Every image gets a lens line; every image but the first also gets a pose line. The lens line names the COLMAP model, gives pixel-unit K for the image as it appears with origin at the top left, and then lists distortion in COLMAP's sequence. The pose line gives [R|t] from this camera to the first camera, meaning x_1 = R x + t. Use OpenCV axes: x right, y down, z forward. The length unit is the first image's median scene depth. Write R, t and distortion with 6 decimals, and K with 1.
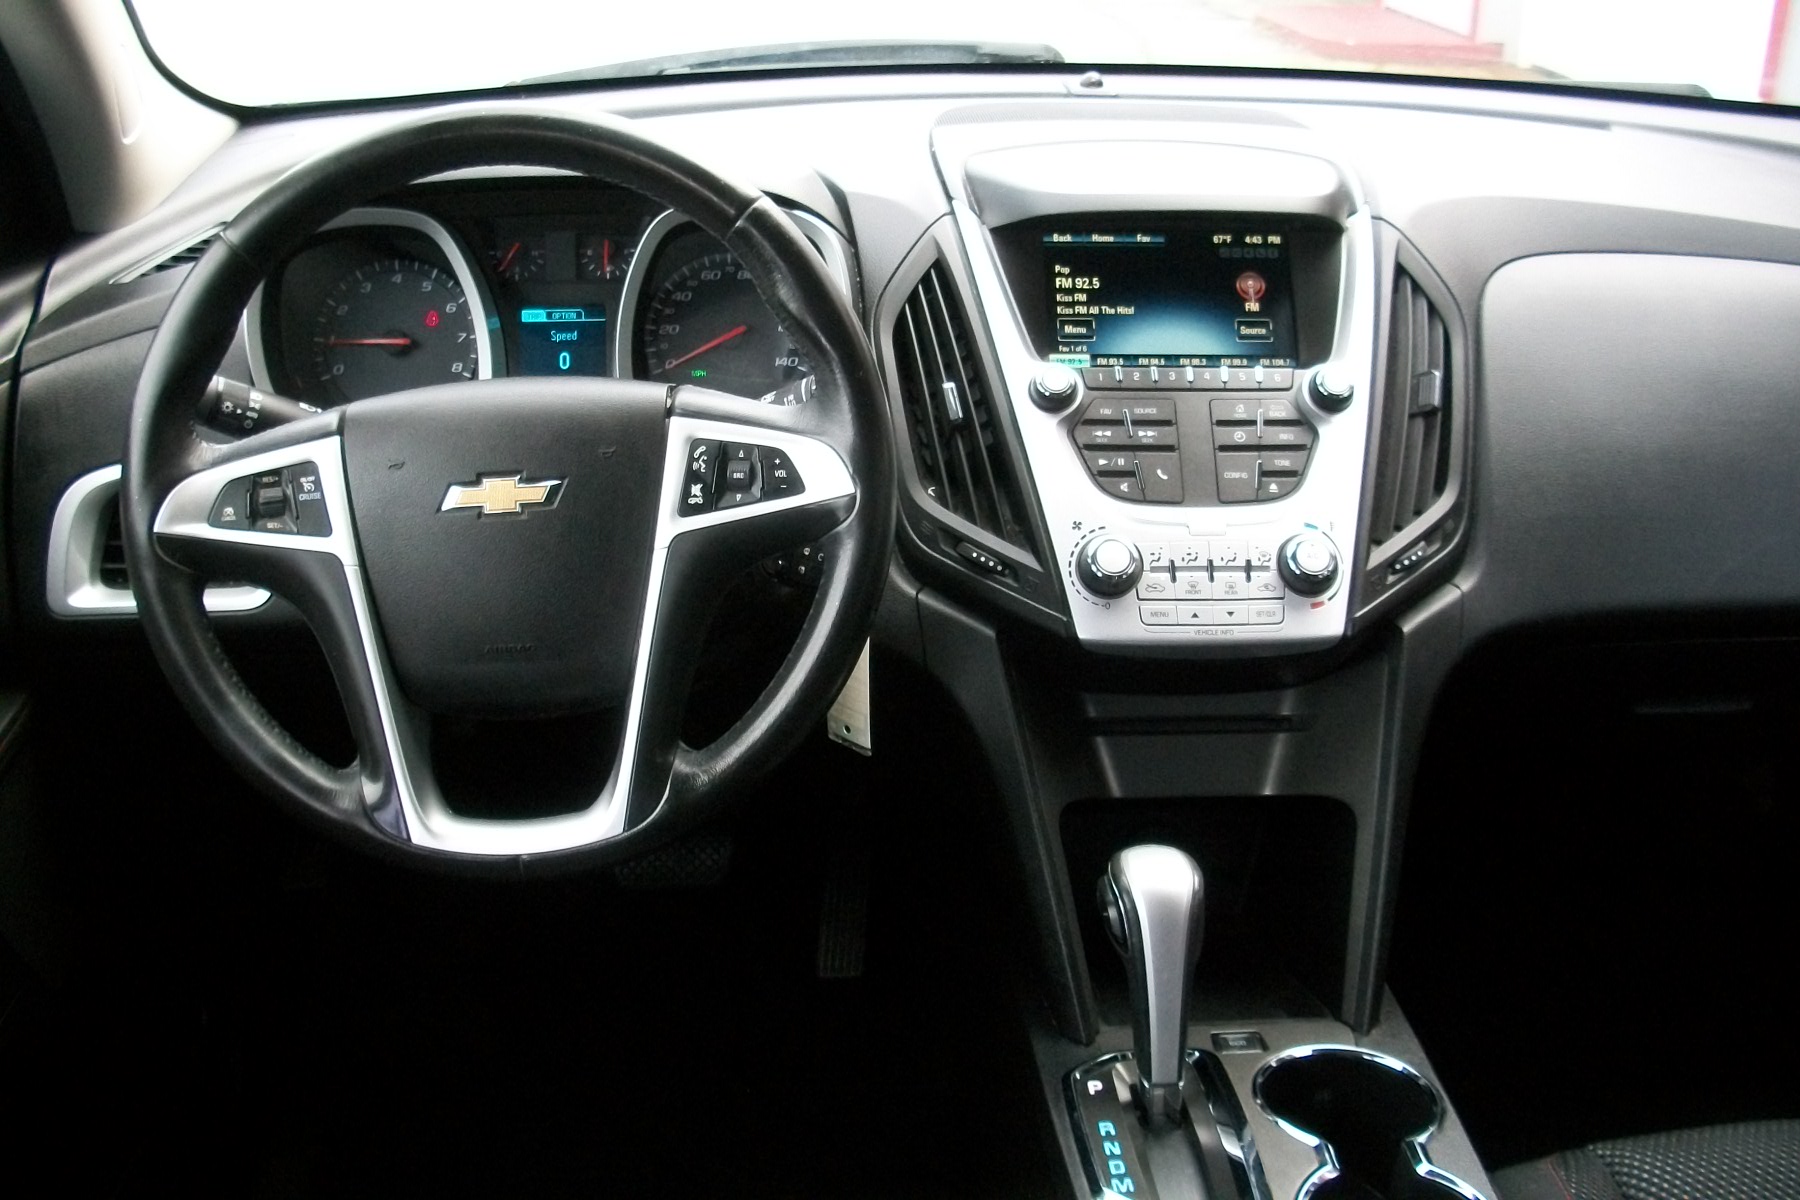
lens RADIAL K [[1834.2, 0, 900.0], [0, 1834.2, 600.0], [0, 0, 1]] dist [-0.190320, 0.142437]
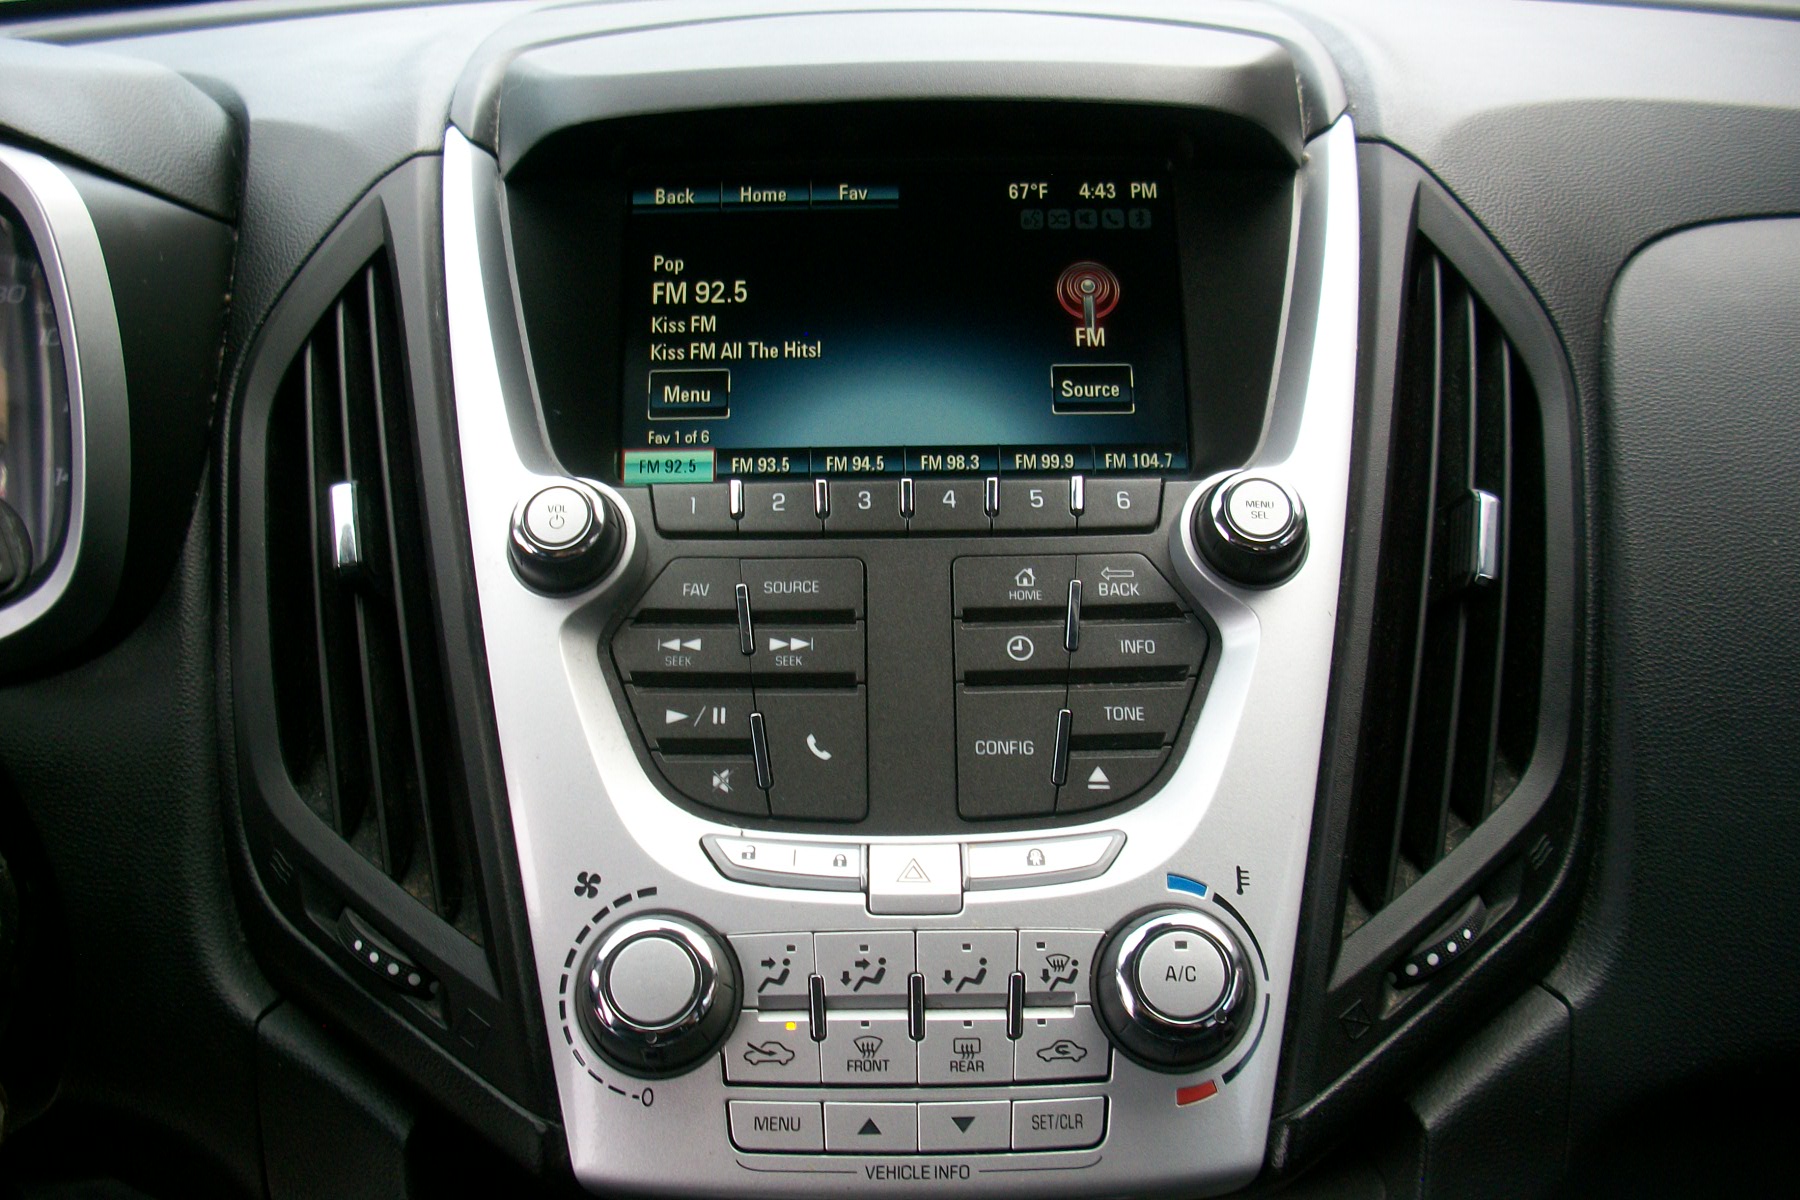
lens RADIAL K [[1834.2, 0, 900.0], [0, 1834.2, 600.0], [0, 0, 1]] dist [-0.190320, 0.142437]
pose [[0.999071, -0.005159, -0.042792, 0.175894], [0.003502, 0.999244, -0.038724, -0.084168], [0.042960, 0.038538, 0.998333, 0.582921]]
